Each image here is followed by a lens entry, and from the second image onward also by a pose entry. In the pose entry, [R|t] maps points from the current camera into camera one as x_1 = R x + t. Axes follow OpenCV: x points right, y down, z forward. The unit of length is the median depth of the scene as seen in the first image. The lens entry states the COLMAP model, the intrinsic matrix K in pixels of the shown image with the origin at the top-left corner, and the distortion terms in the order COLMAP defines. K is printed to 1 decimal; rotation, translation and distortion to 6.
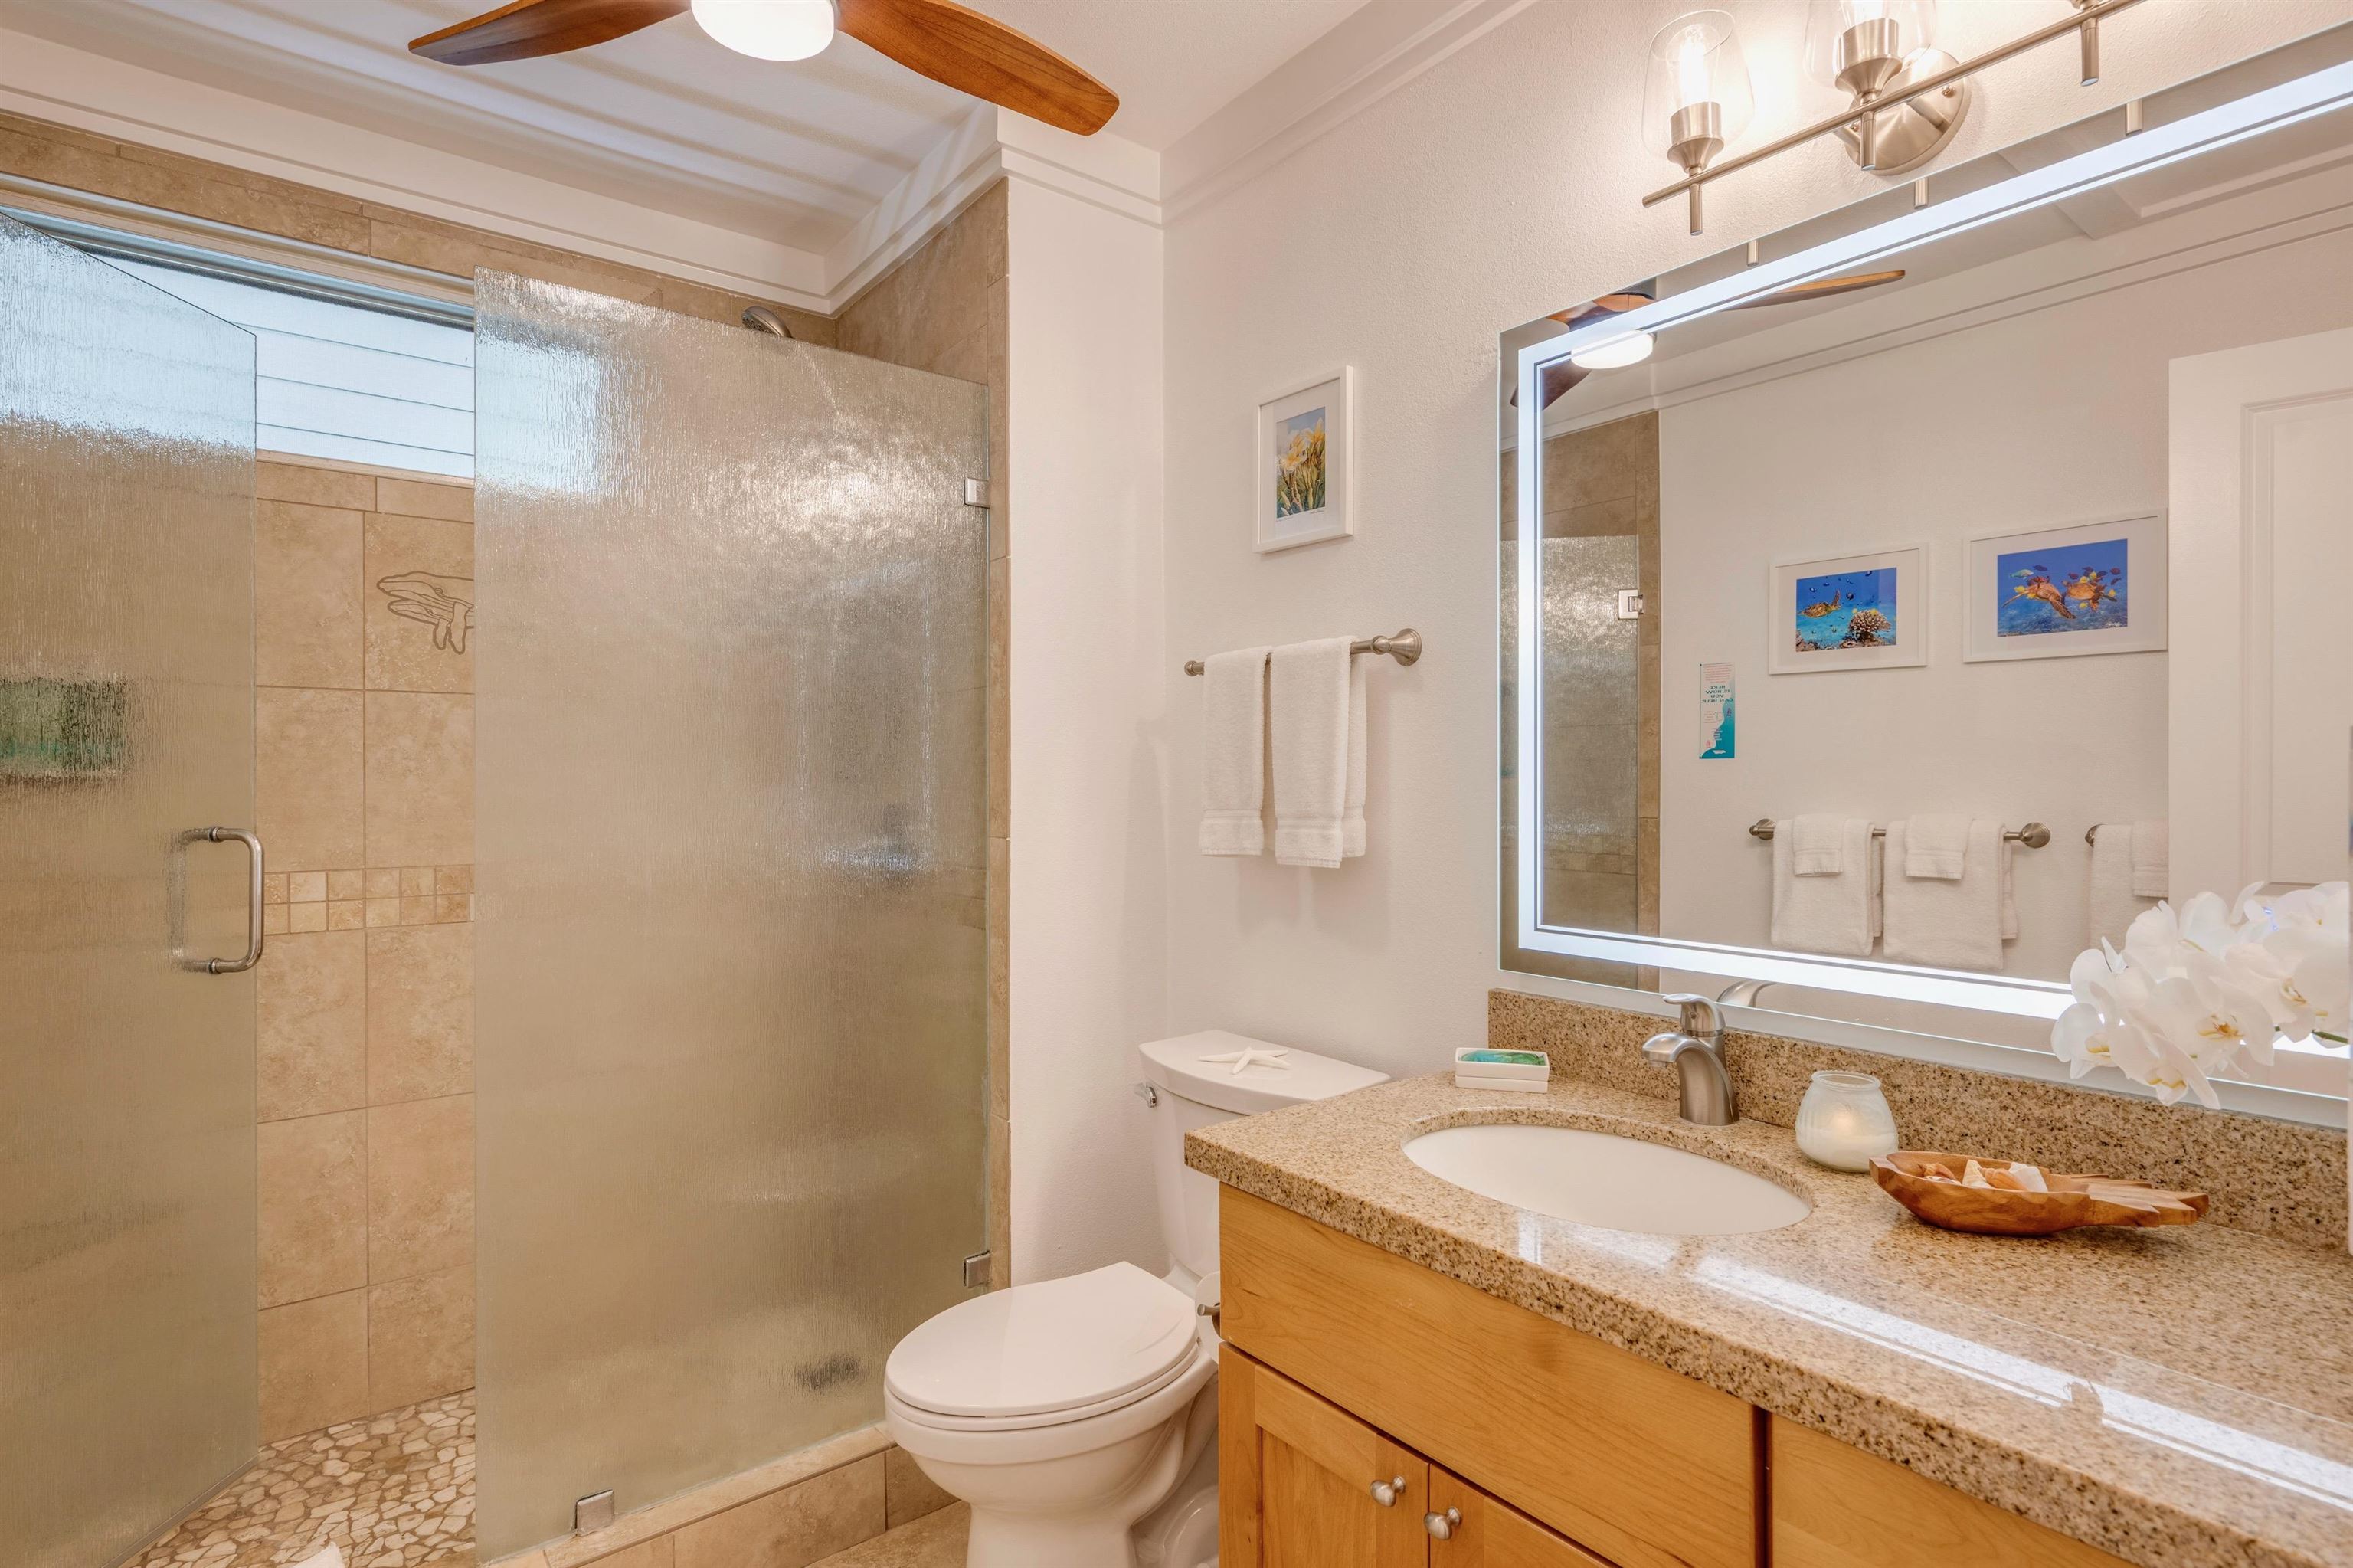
lens RADIAL K [[1163.8, 0, 1180.6], [0, 1163.8, 783.7], [0, 0, 1]] dist [0.002603, 0.001340]
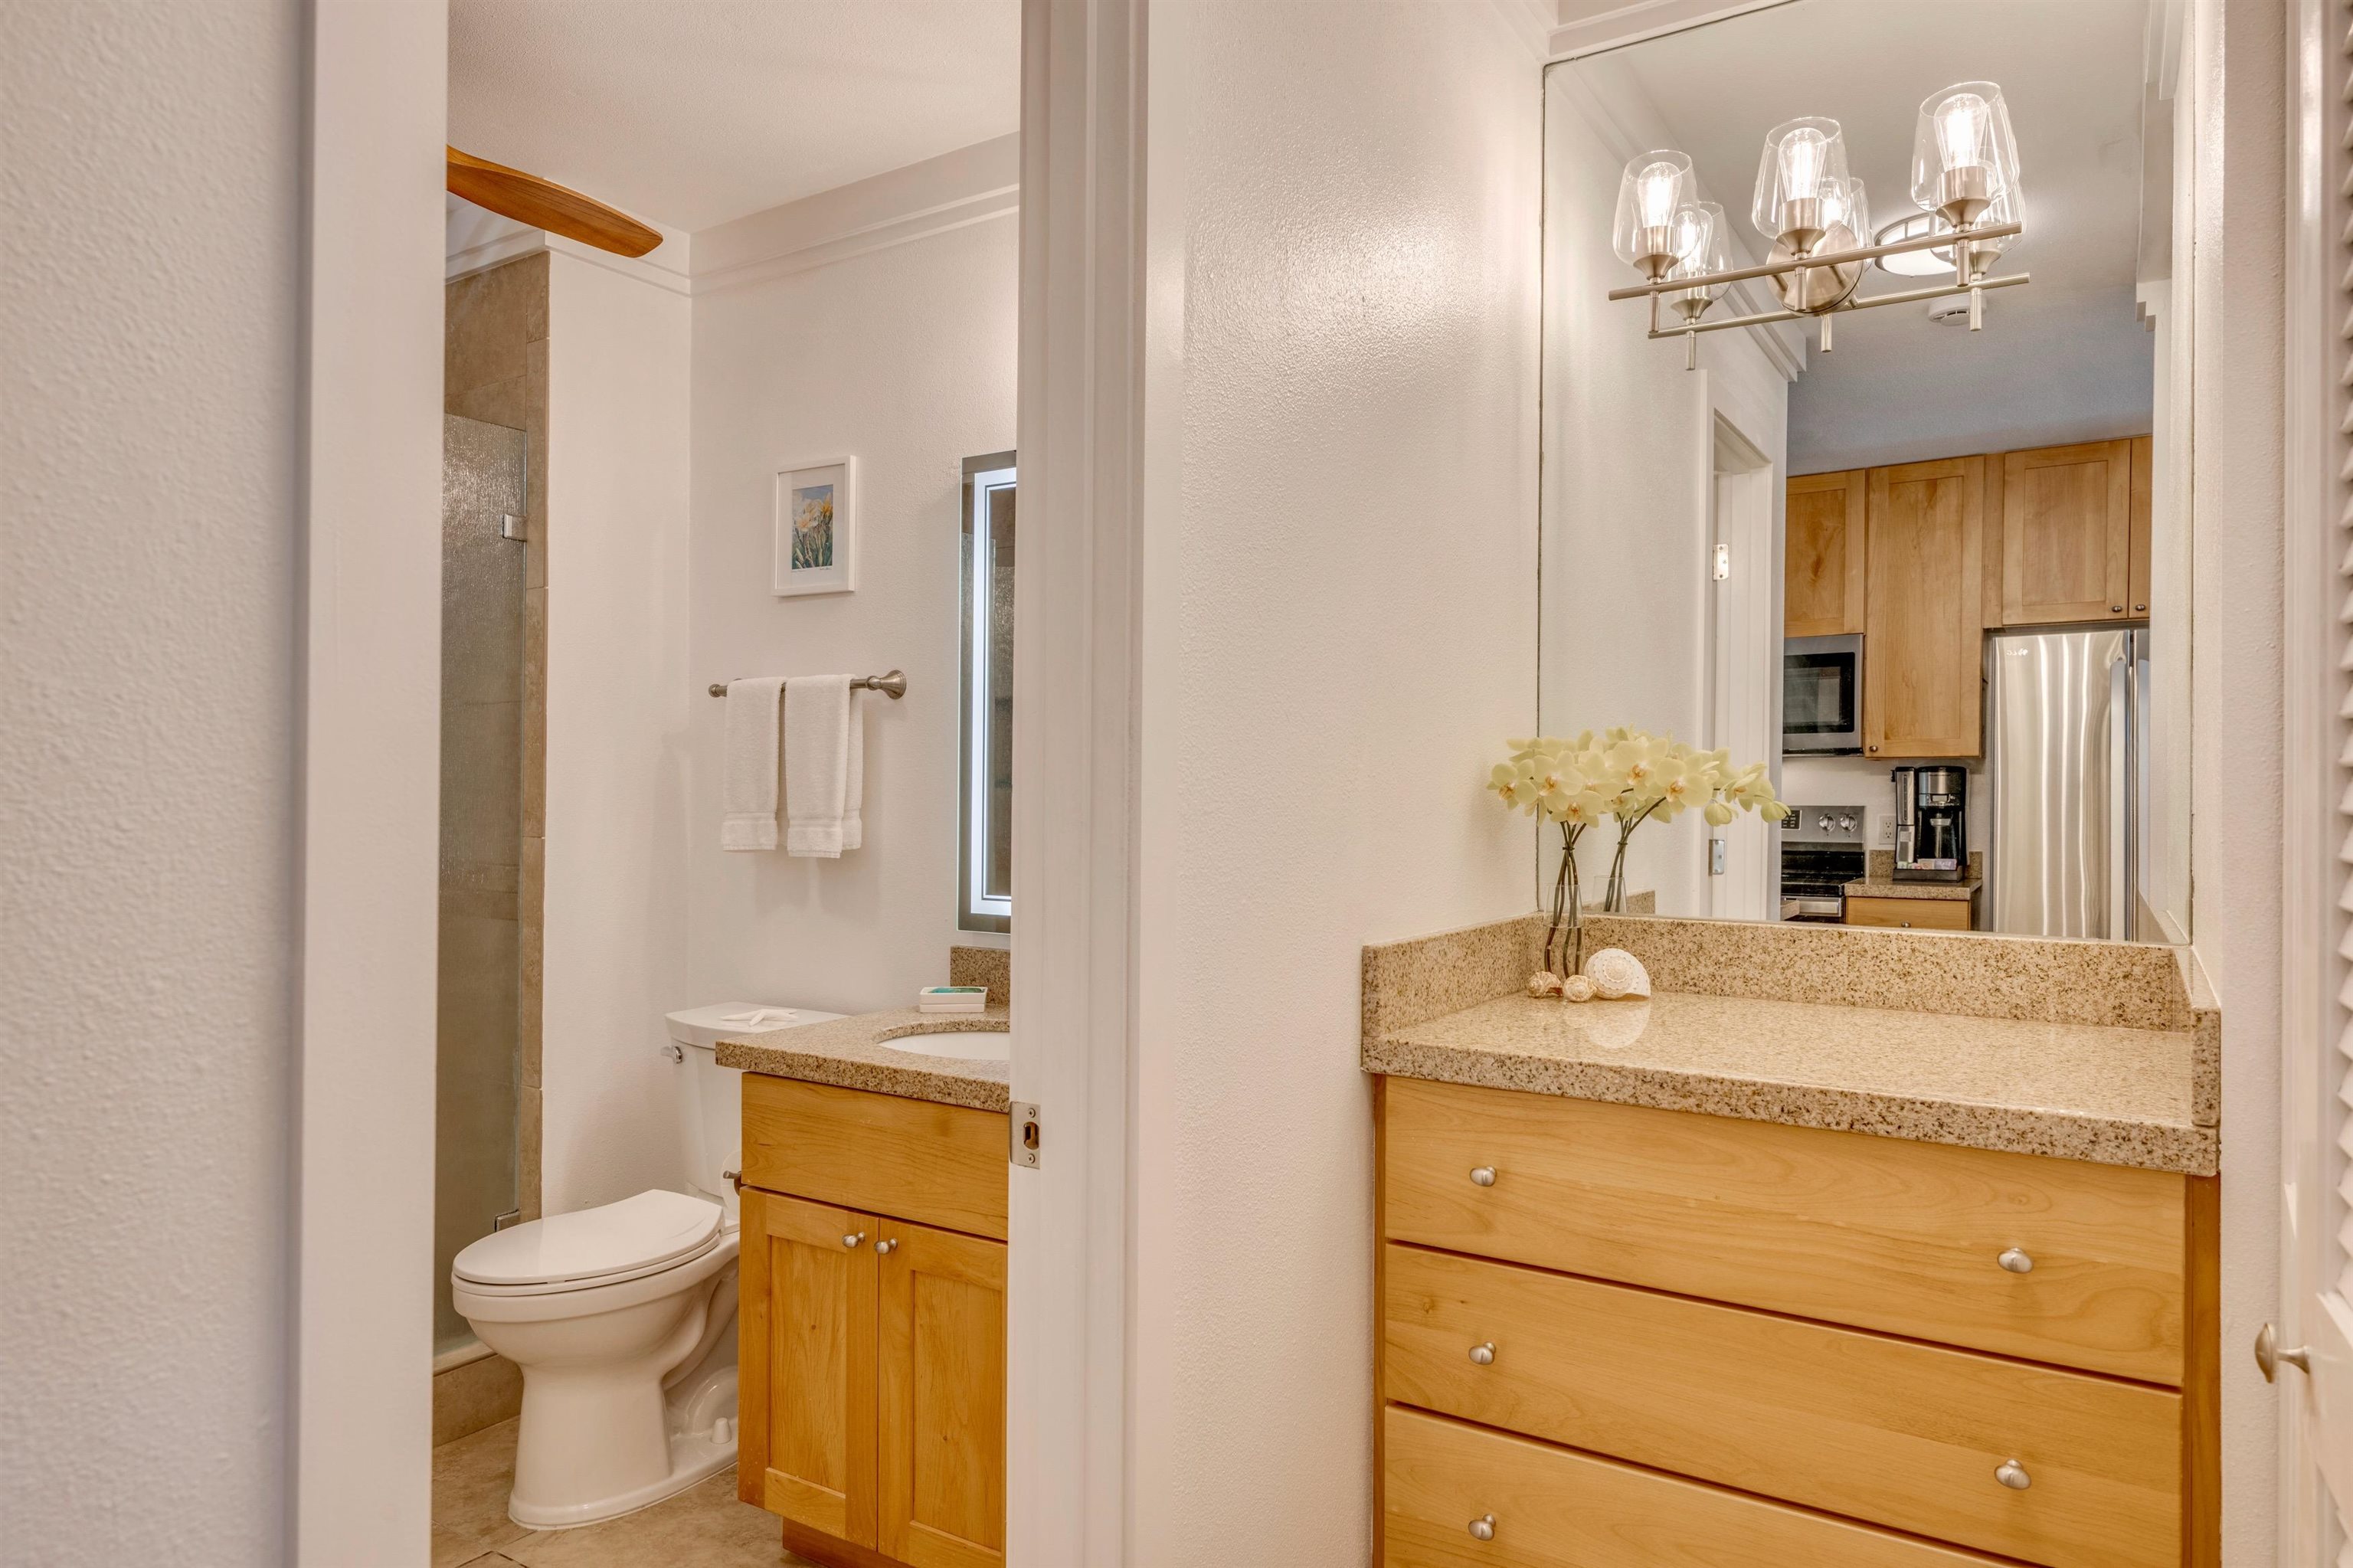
lens RADIAL K [[1456.8, 0, 1183.2], [0, 1456.8, 778.1], [0, 0, 1]] dist [-0.004199, -0.002305]
pose [[0.942780, 0.010073, 0.333264, -0.038970], [-0.007315, 0.999928, -0.009528, -0.001900], [-0.333336, 0.006545, 0.942785, -0.608838]]
